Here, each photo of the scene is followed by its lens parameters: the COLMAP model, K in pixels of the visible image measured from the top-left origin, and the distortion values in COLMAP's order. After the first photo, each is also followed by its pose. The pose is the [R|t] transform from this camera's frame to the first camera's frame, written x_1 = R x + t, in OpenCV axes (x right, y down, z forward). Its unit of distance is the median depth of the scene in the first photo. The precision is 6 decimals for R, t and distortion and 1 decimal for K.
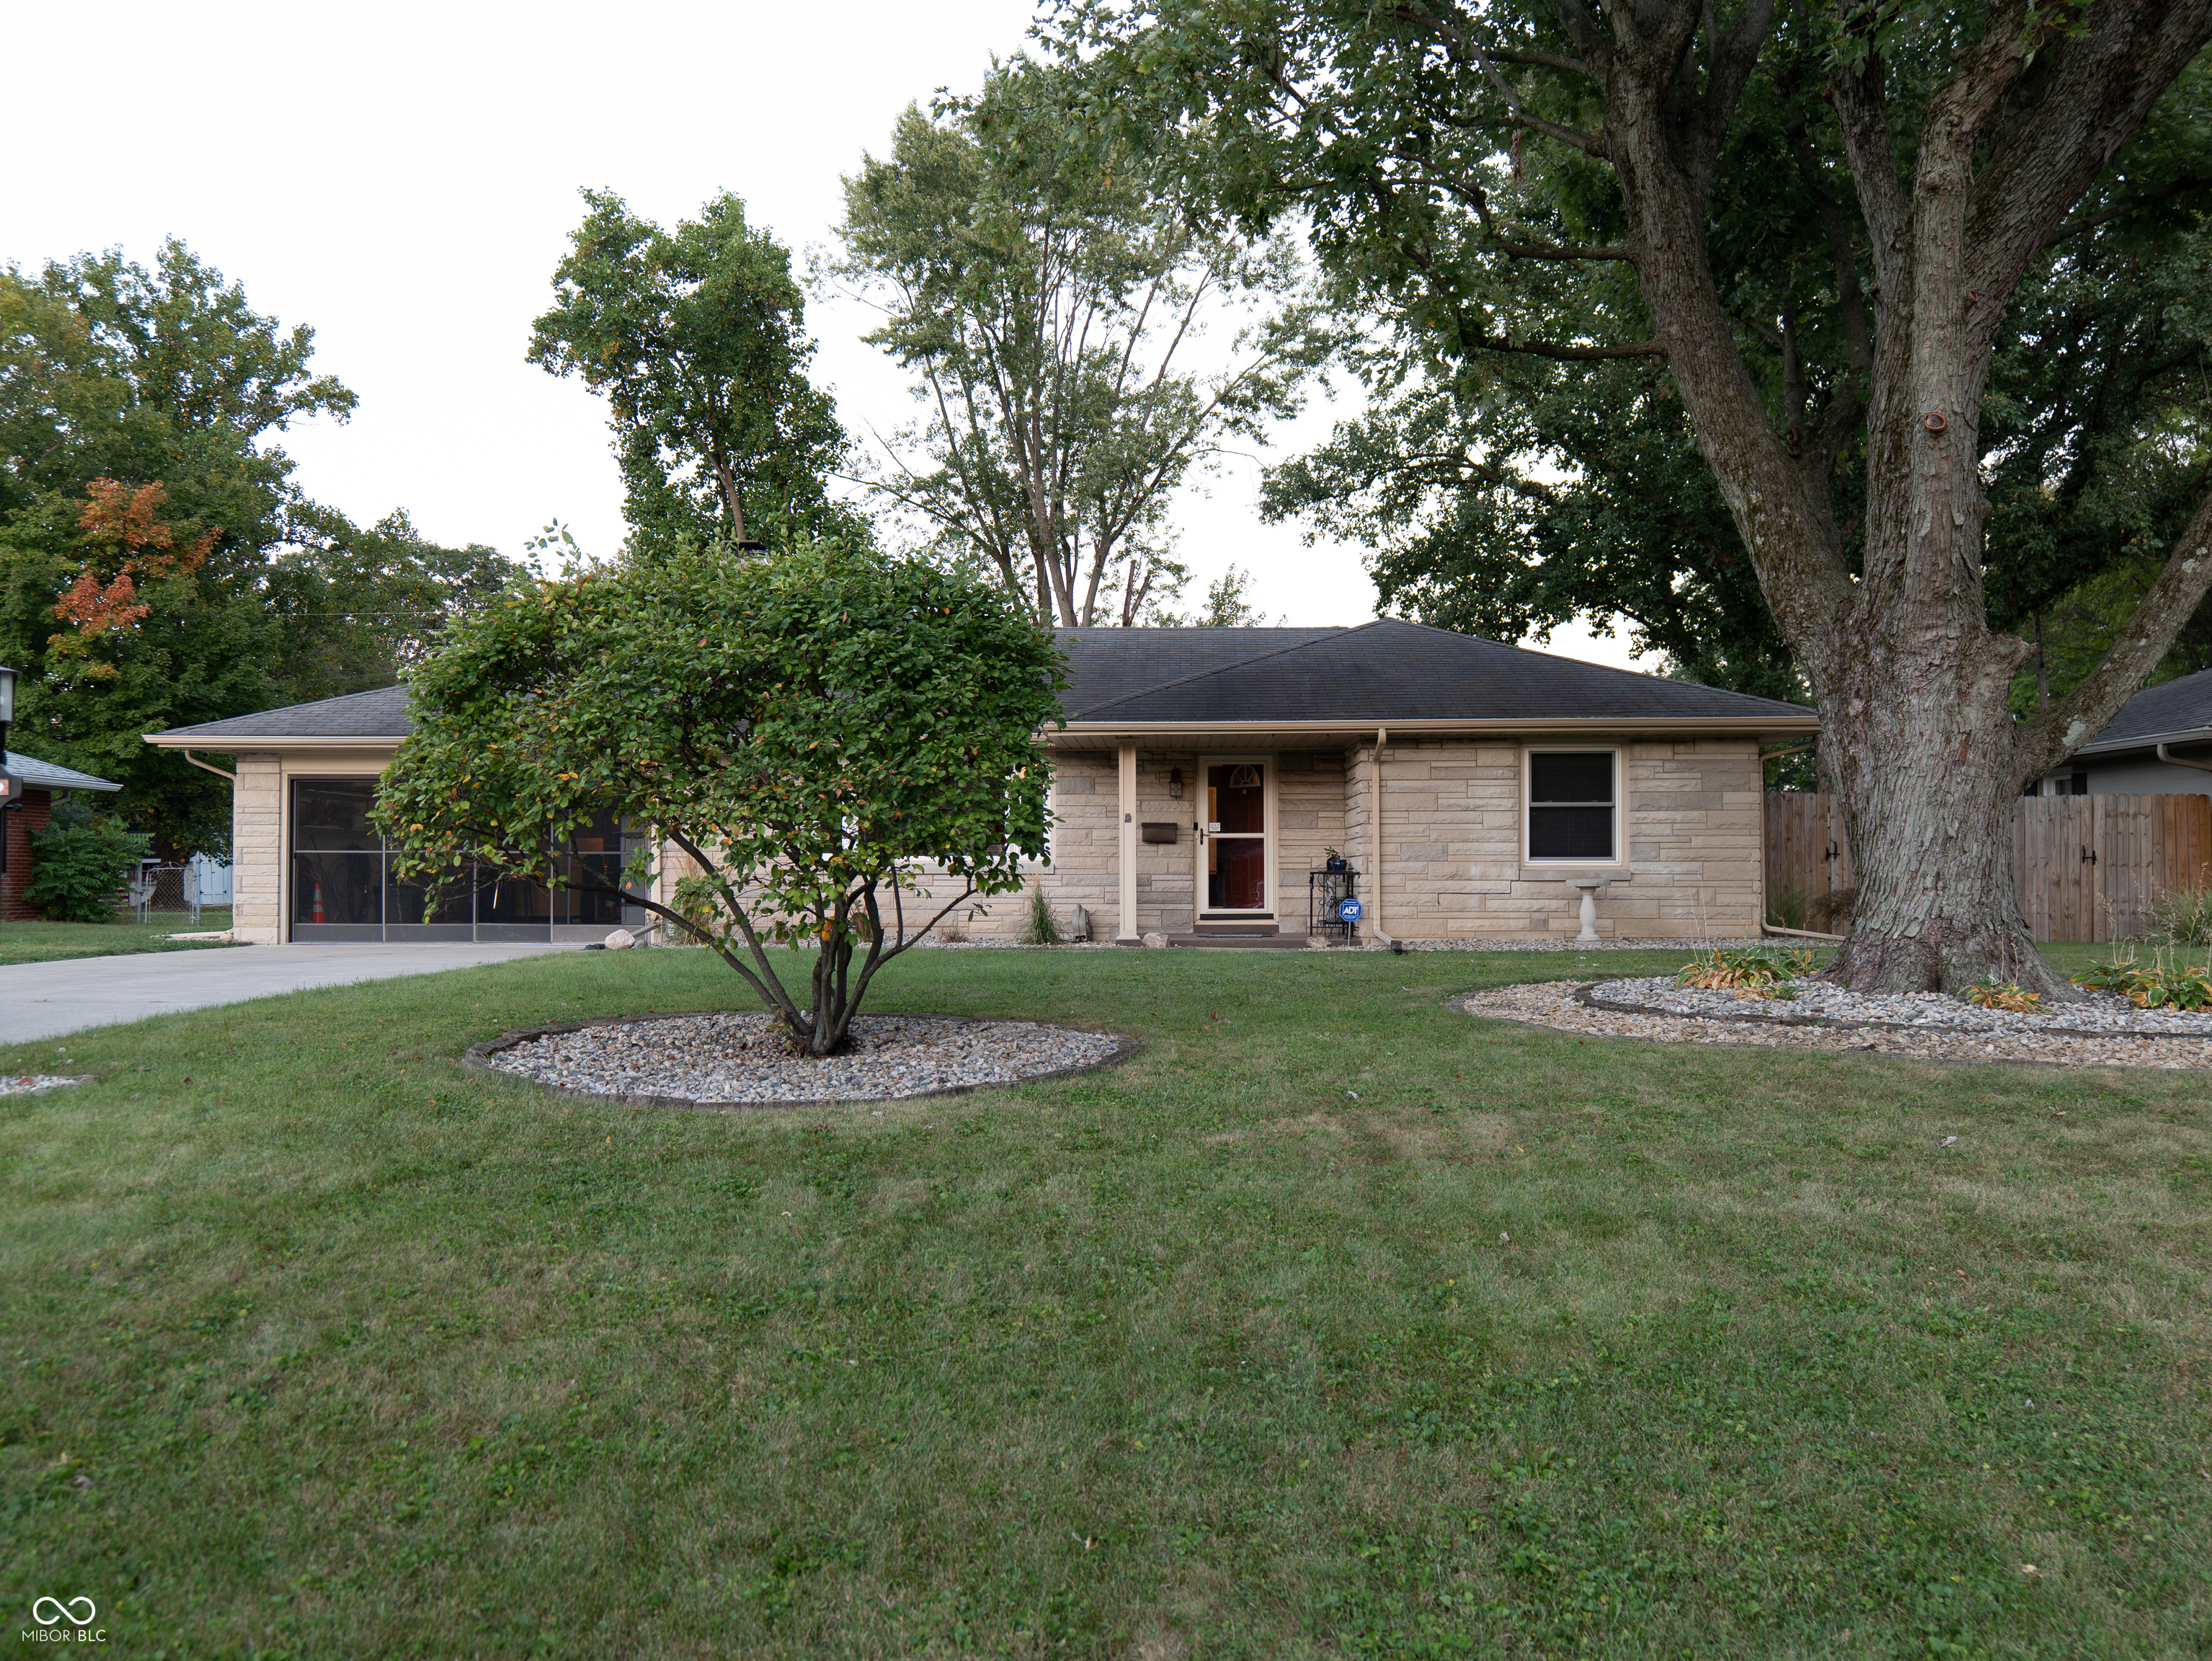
lens RADIAL K [[1647.6, 0, 1106.0], [0, 1647.6, 830.5], [0, 0, 1]] dist [-0.008850, -0.001668]
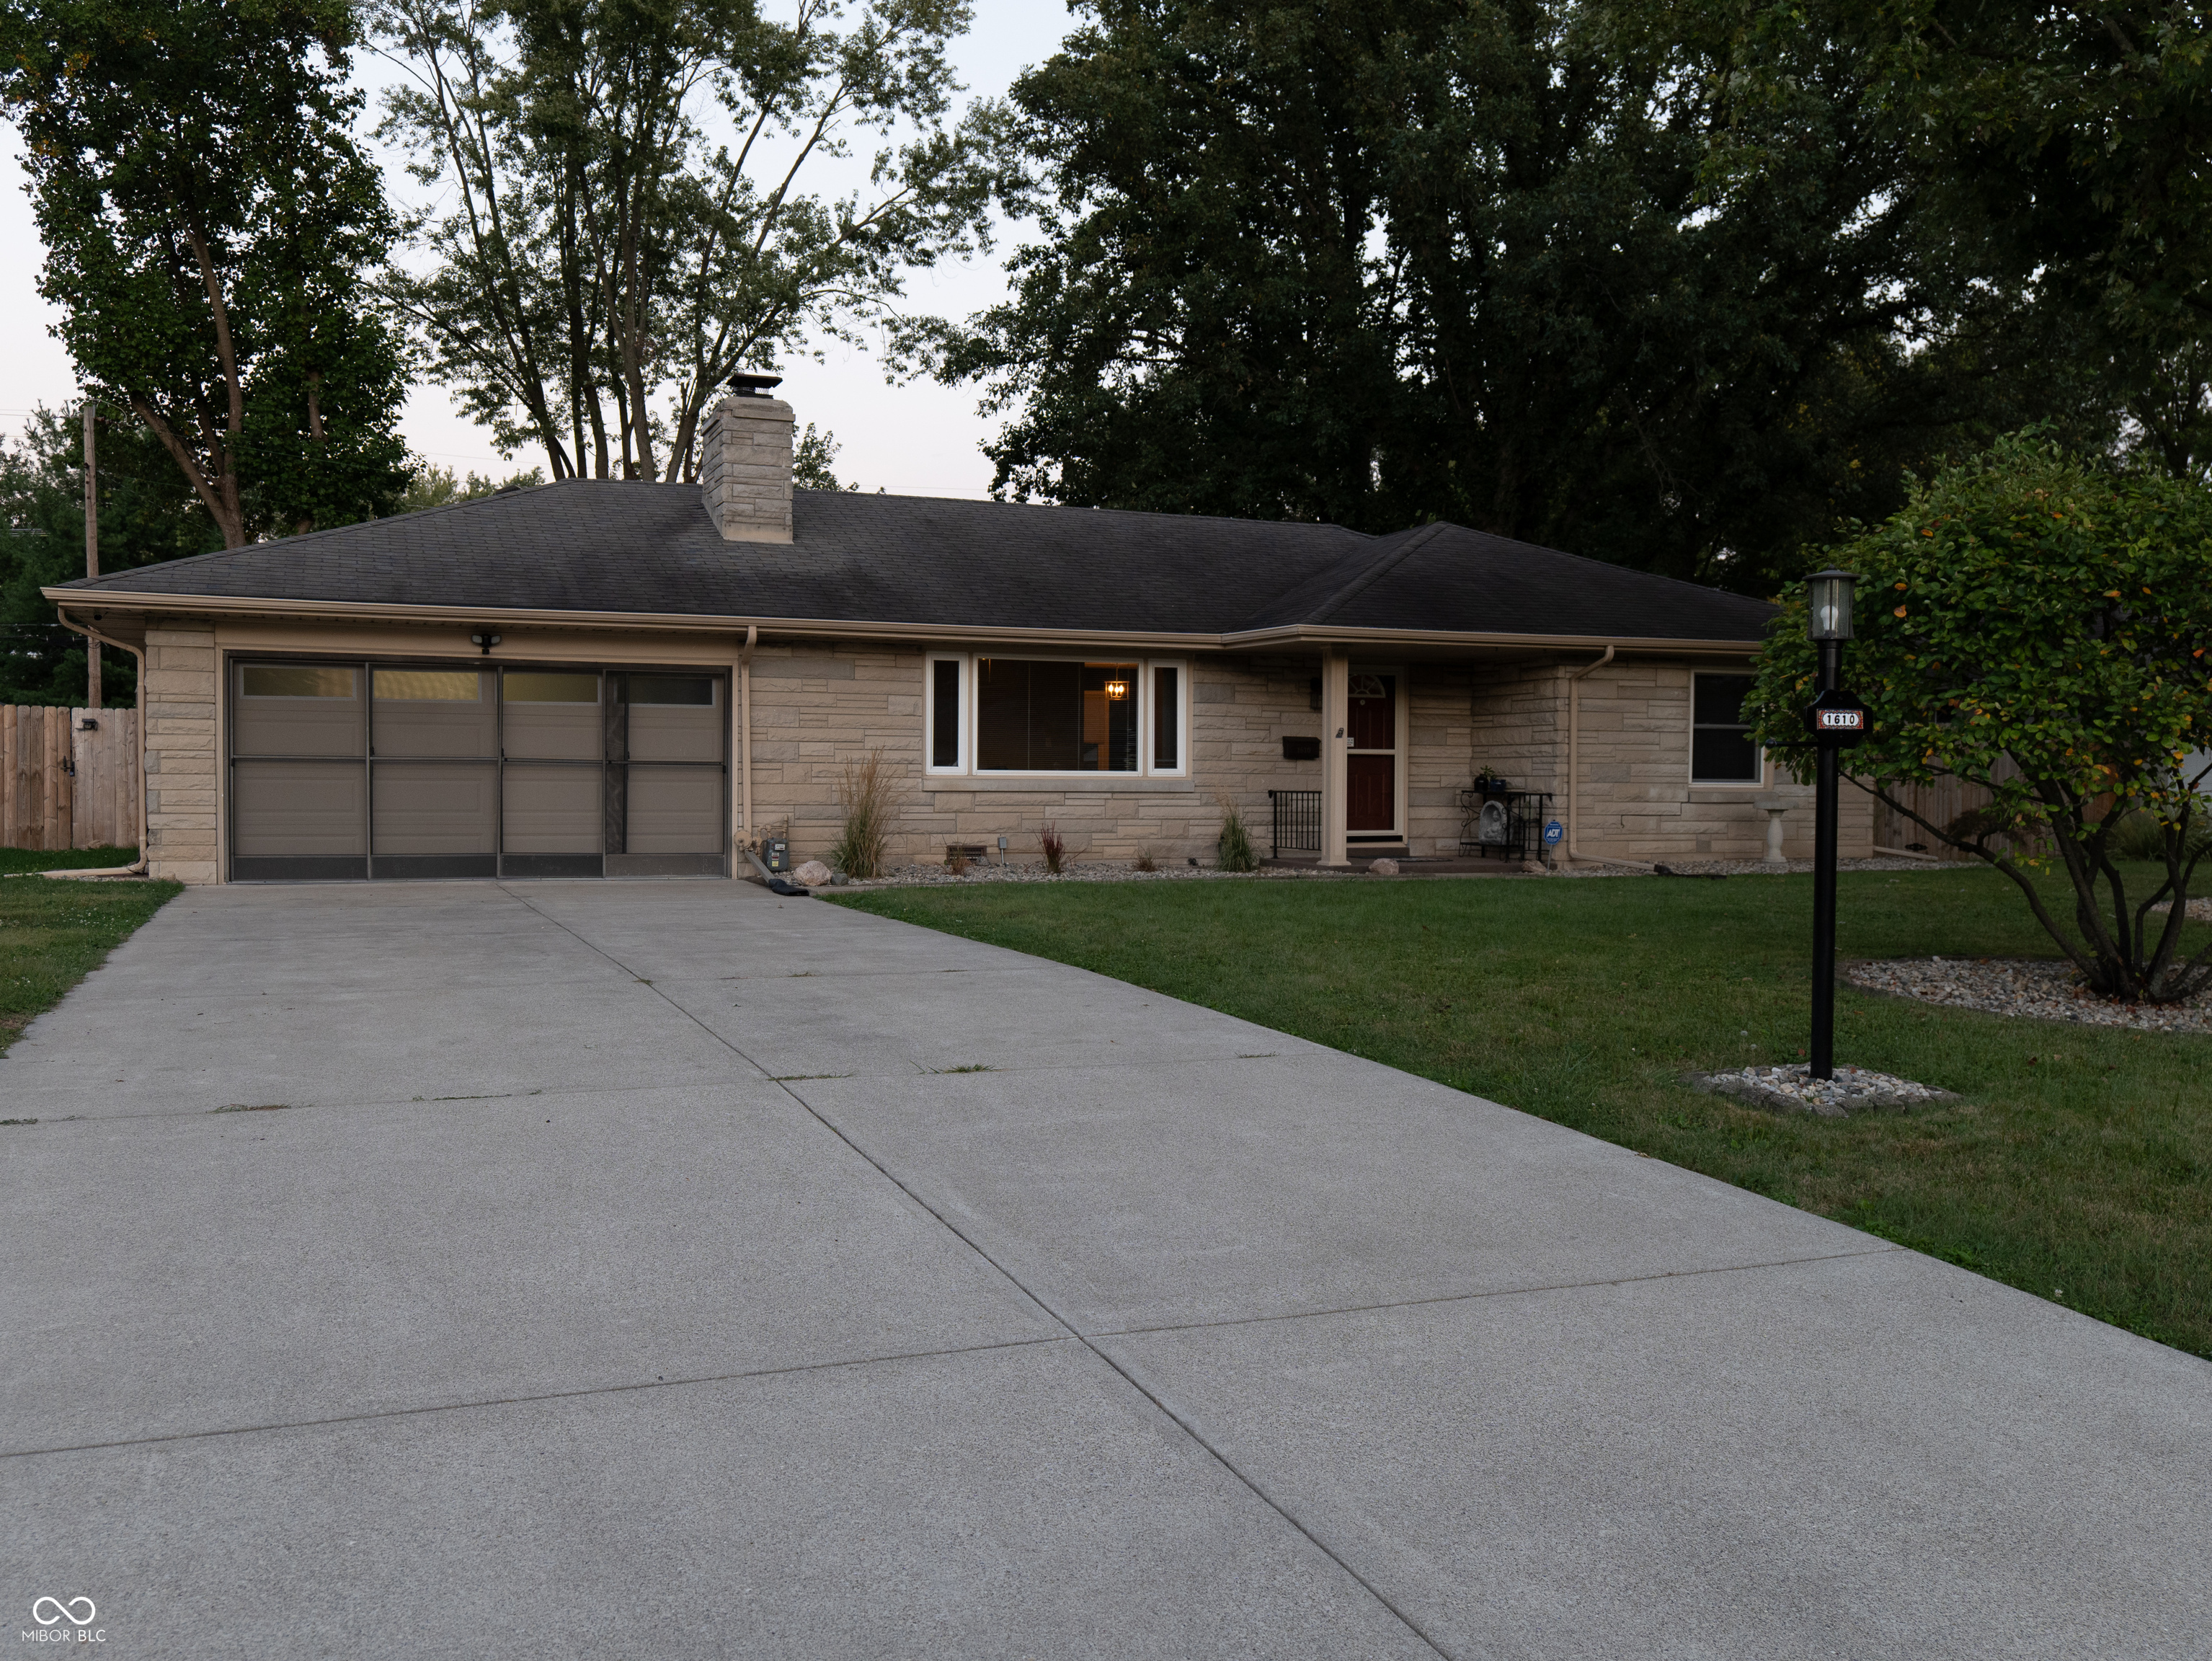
lens RADIAL K [[1865.0, 0, 1106.0], [0, 1865.0, 830.5], [0, 0, 1]] dist [0.012054, 0.021427]
pose [[0.919979, -0.003640, 0.391951, -0.207080], [-0.016886, 0.998660, 0.048910, -0.000807], [-0.391604, -0.051615, 0.918685, 0.039121]]
